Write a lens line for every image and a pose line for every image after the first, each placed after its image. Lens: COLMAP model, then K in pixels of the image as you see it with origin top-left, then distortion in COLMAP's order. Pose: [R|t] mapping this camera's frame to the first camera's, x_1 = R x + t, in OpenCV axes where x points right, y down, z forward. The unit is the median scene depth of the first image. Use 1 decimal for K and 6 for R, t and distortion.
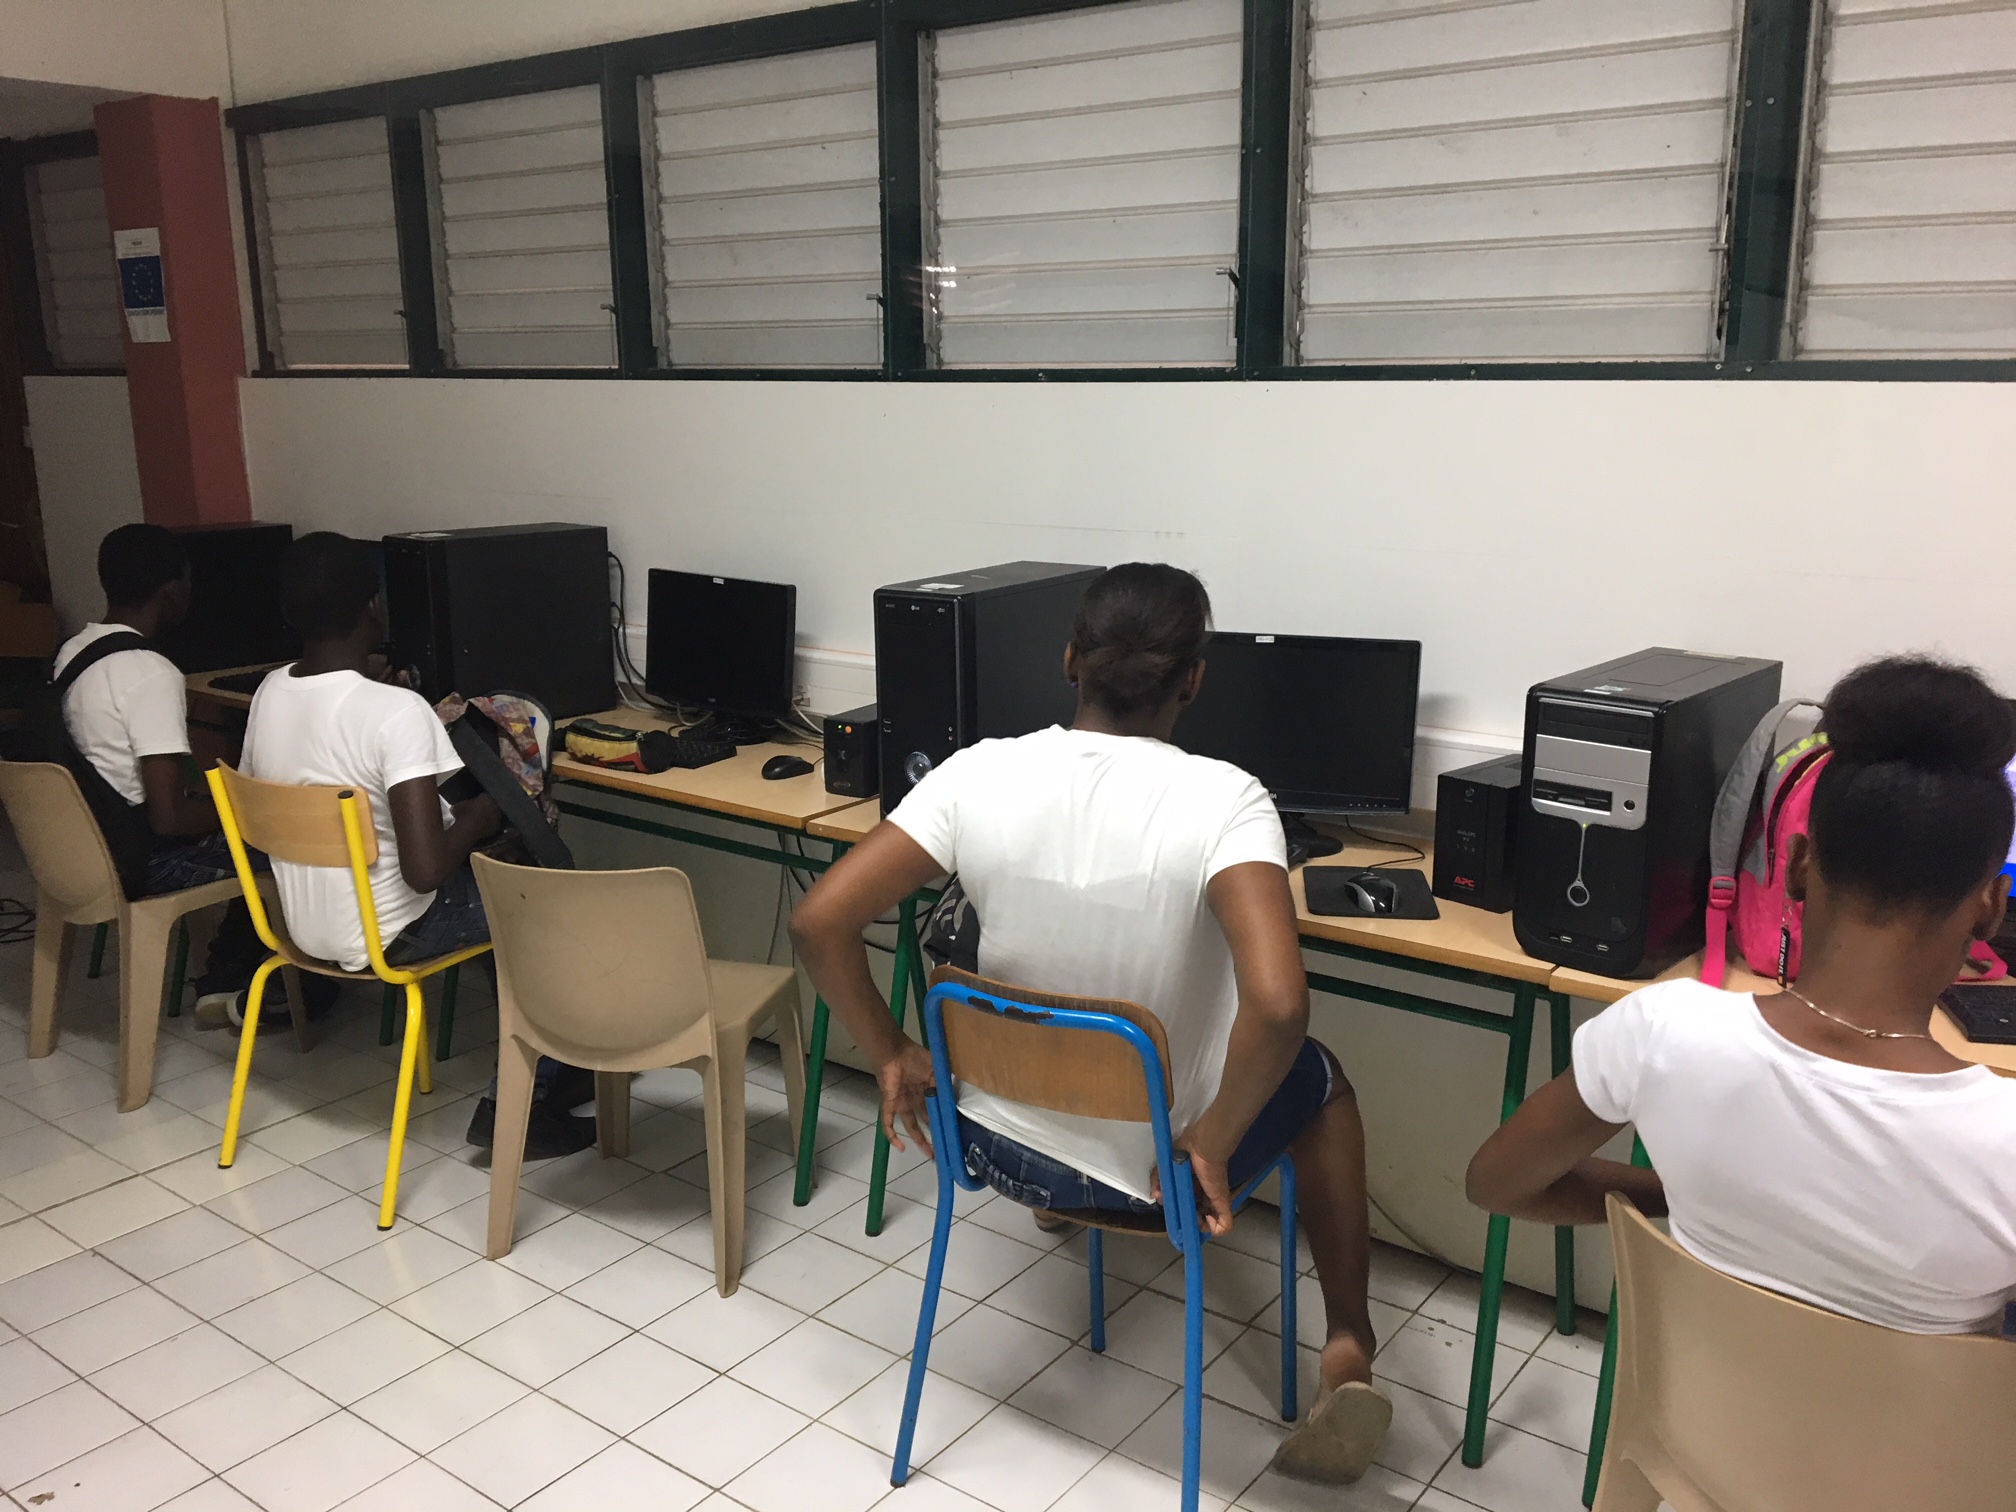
lens RADIAL K [[1681.5, 0, 1002.4], [0, 1681.5, 740.6], [0, 0, 1]] dist [0.093589, -0.161138]
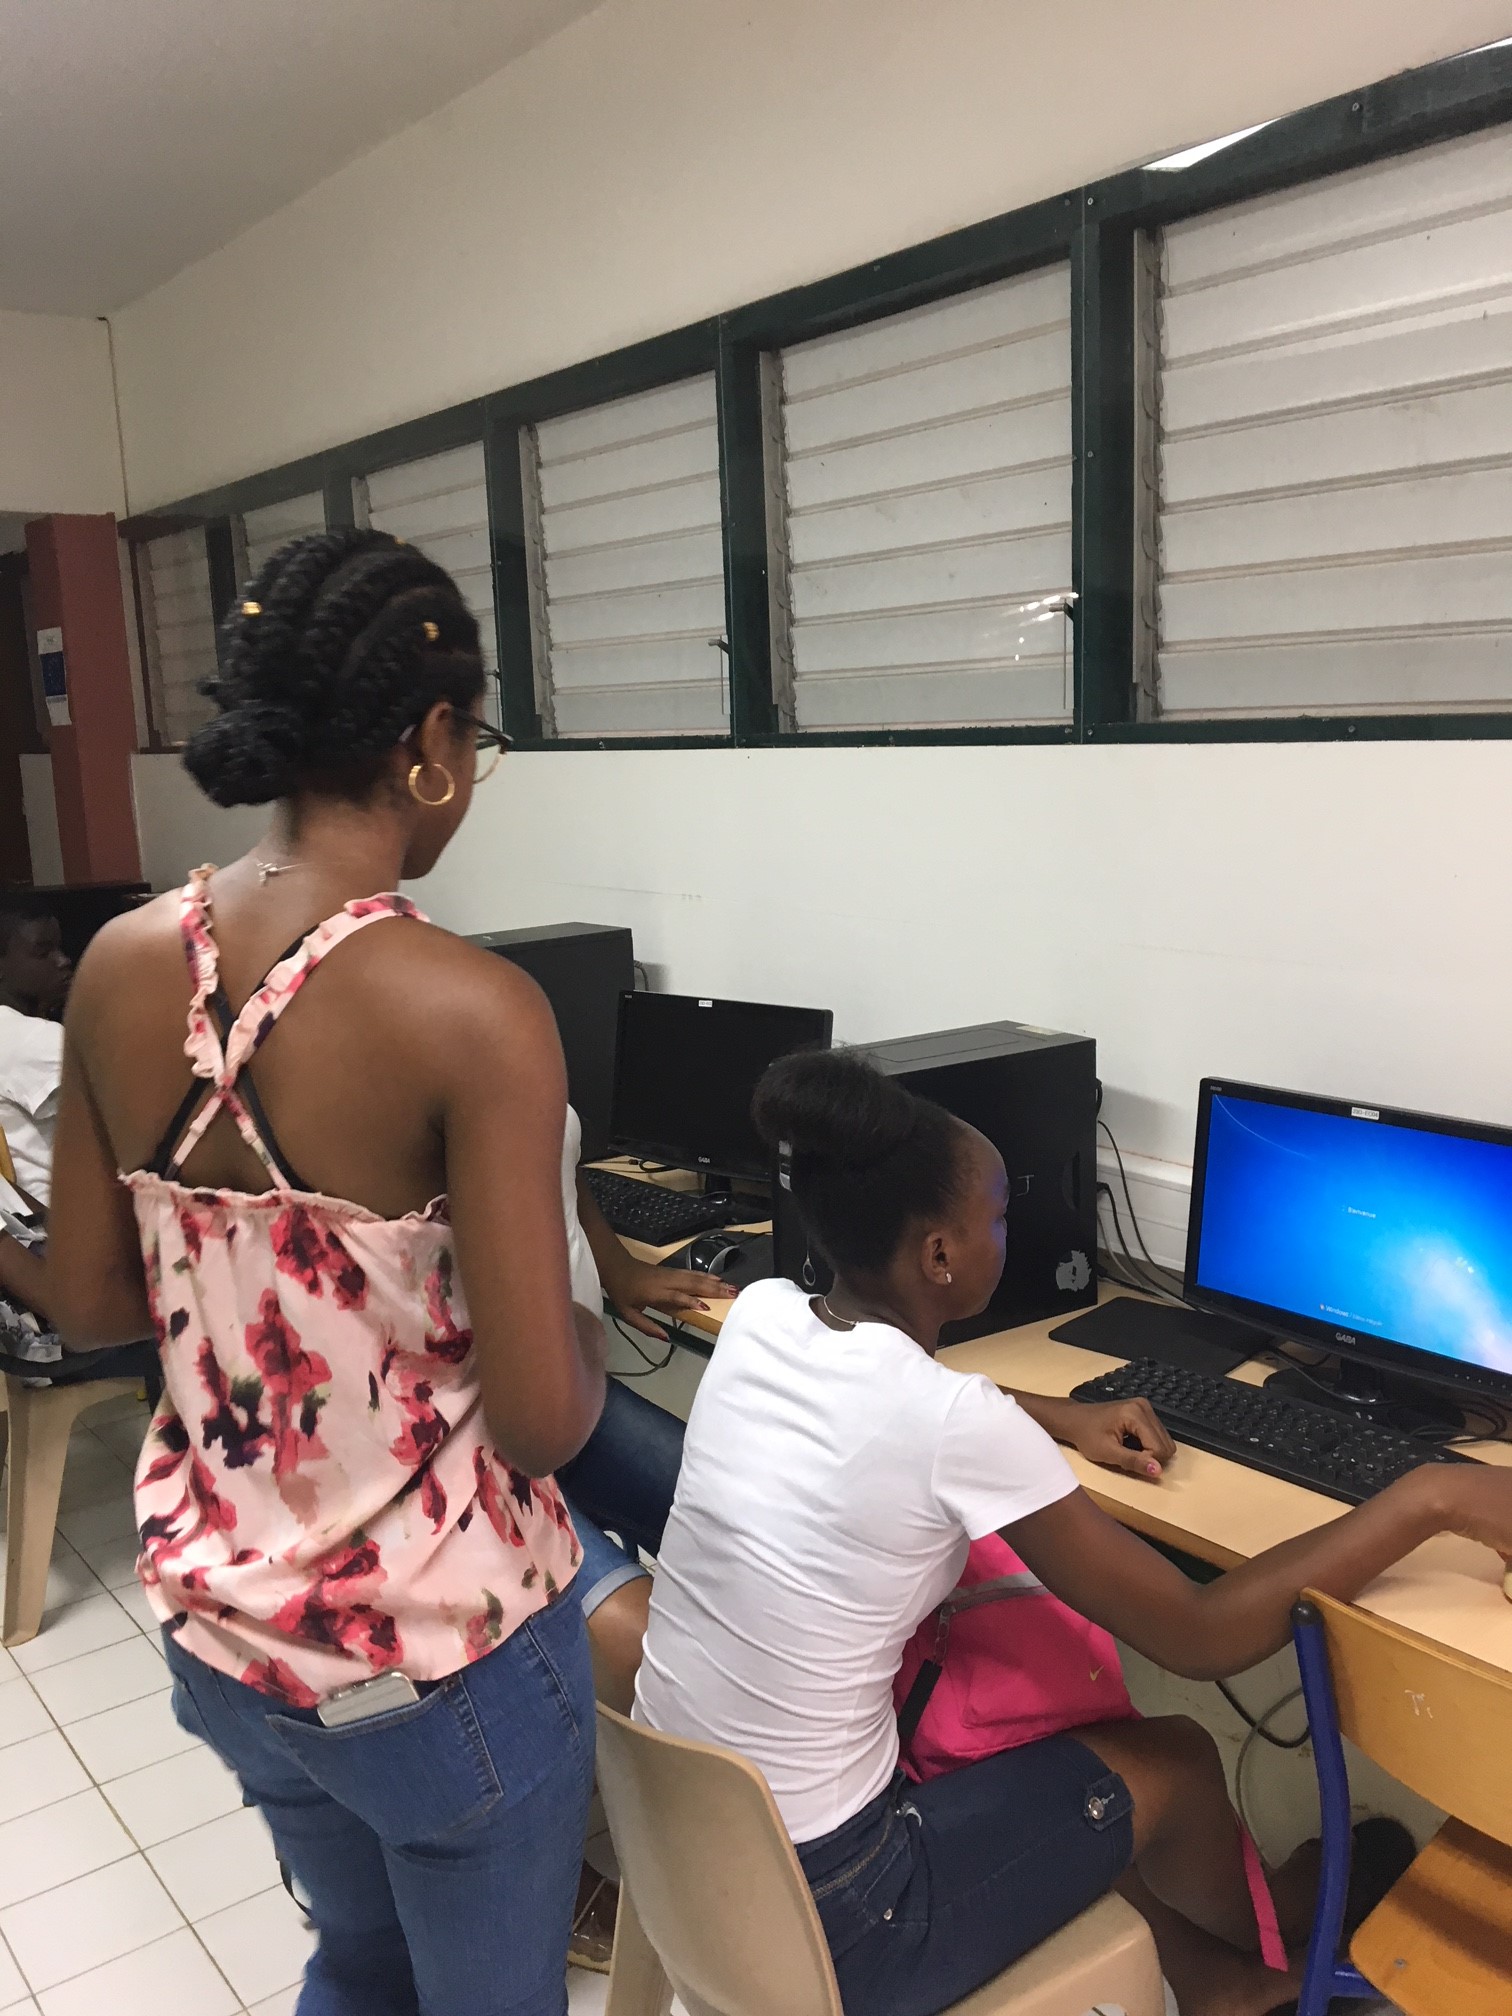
lens RADIAL K [[1681.5, 0, 756.0], [0, 1681.5, 1008.0], [0, 0, 1]] dist [0.093589, -0.161138]
pose [[0.966350, 0.019705, -0.256475, 0.354267], [-0.032144, 0.998497, -0.044398, -0.011114], [0.255214, 0.051148, 0.965531, 0.031761]]
